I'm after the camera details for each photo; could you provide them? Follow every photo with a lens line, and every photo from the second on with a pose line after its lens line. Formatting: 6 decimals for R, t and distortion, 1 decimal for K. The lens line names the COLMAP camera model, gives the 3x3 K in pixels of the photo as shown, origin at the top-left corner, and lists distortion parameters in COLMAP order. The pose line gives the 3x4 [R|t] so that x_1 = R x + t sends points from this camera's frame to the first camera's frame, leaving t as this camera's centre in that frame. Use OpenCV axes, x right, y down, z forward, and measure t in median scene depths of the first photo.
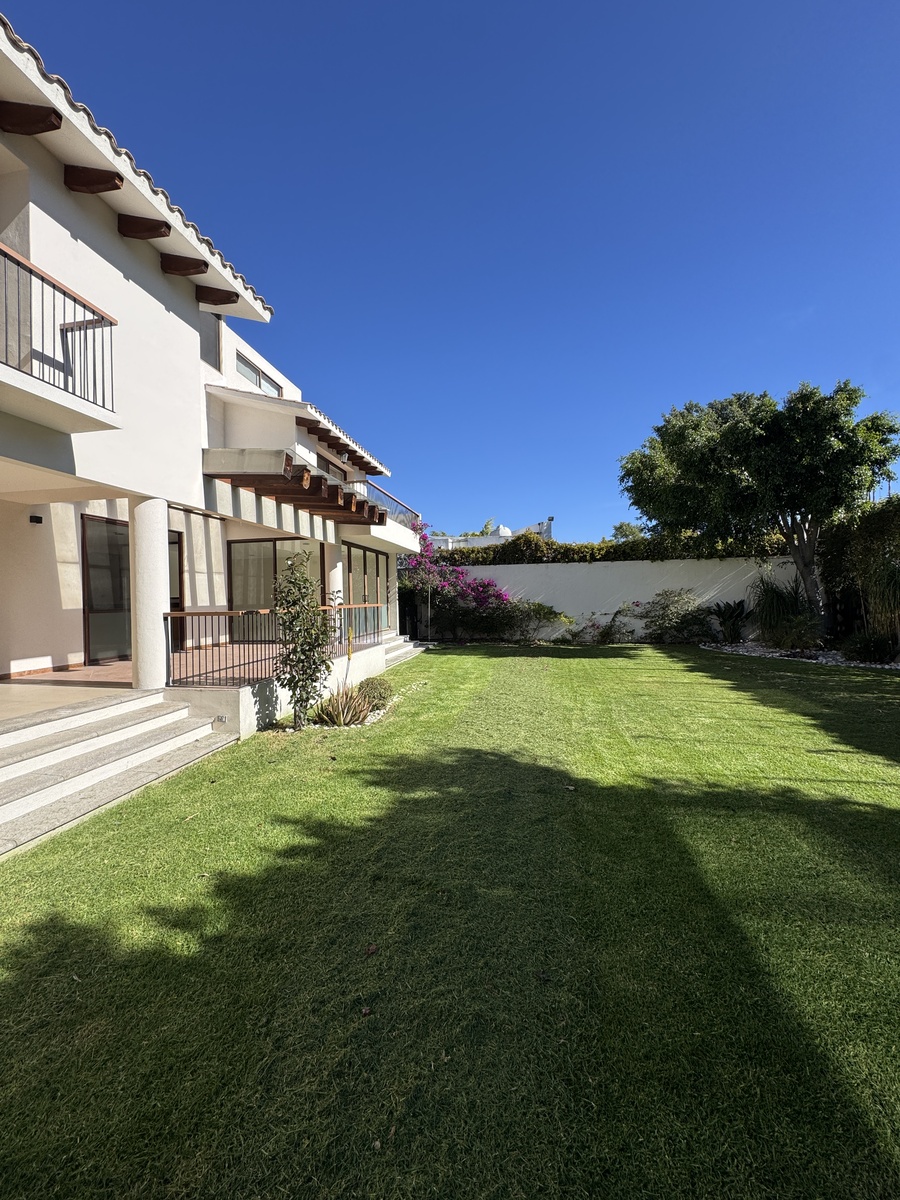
lens RADIAL K [[479.6, 0, 448.4], [0, 479.6, 598.1], [0, 0, 1]] dist [-0.003116, 0.000435]
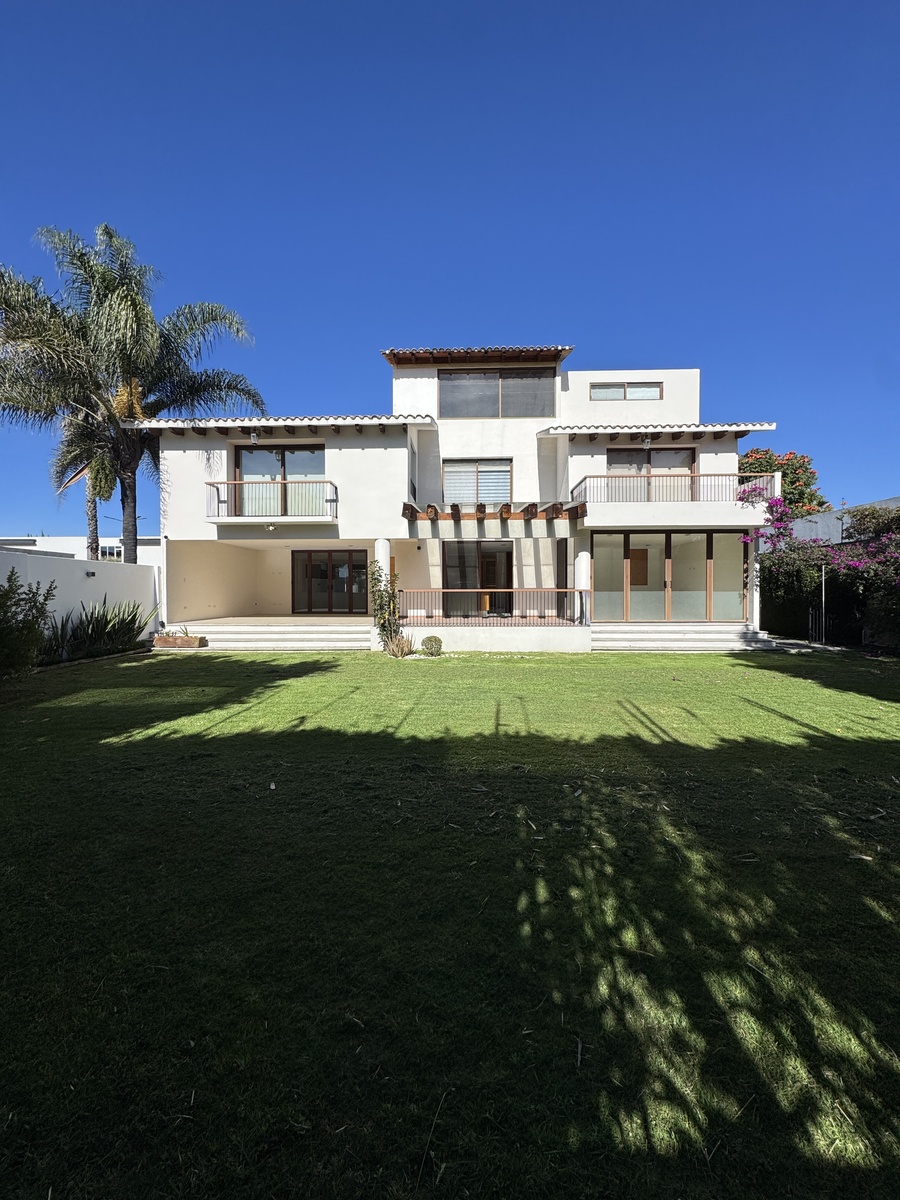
lens RADIAL K [[479.6, 0, 447.7], [0, 479.6, 593.1], [0, 0, 1]] dist [-0.003116, 0.000435]
pose [[0.164439, 0.019311, -0.986198, 1.267693], [-0.000315, 0.999809, 0.019525, 0.002910], [0.986387, -0.002900, 0.164414, 0.720101]]
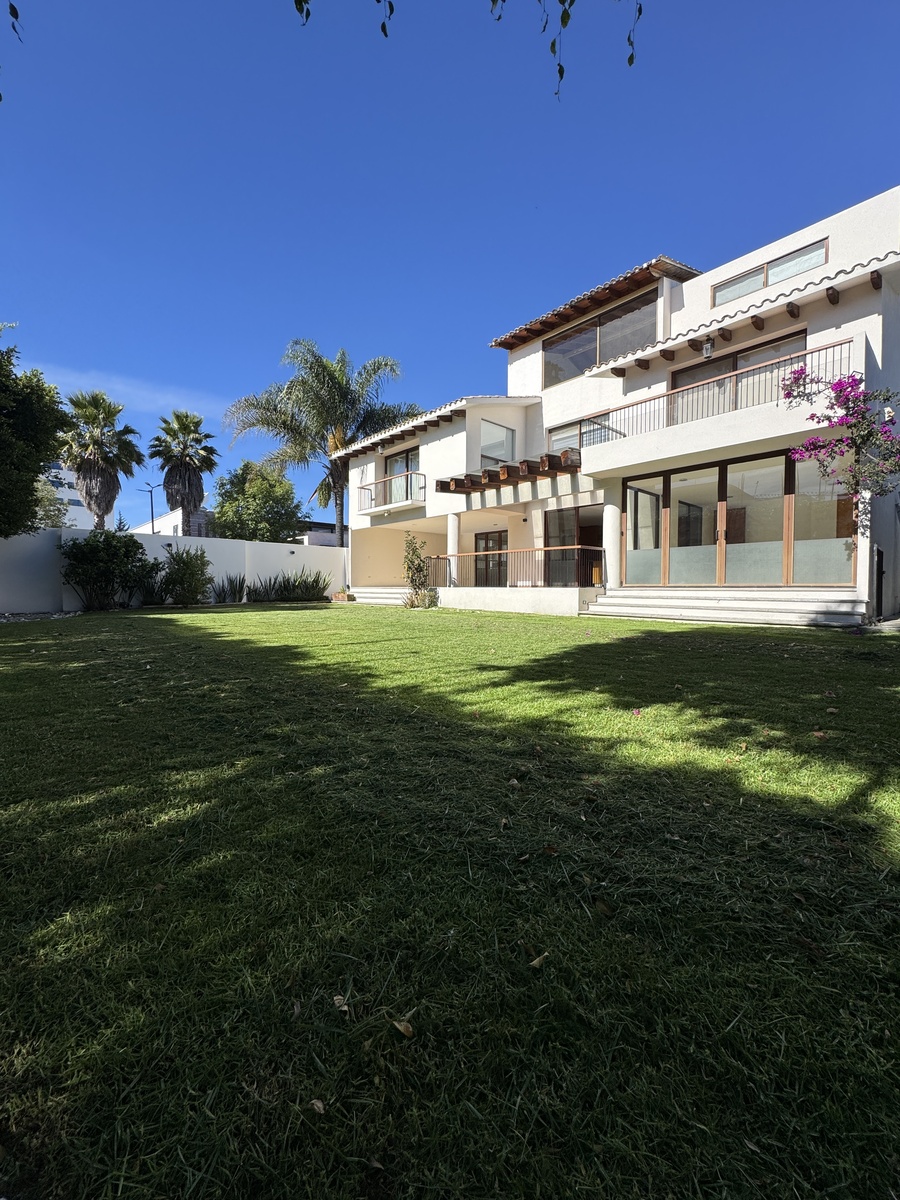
lens RADIAL K [[479.6, 0, 453.3], [0, 479.6, 595.2], [0, 0, 1]] dist [-0.003116, 0.000435]
pose [[-0.593511, 0.029087, -0.804300, 1.139673], [0.006855, 0.999493, 0.031087, 0.117700], [0.804797, 0.012937, -0.593410, 1.972107]]
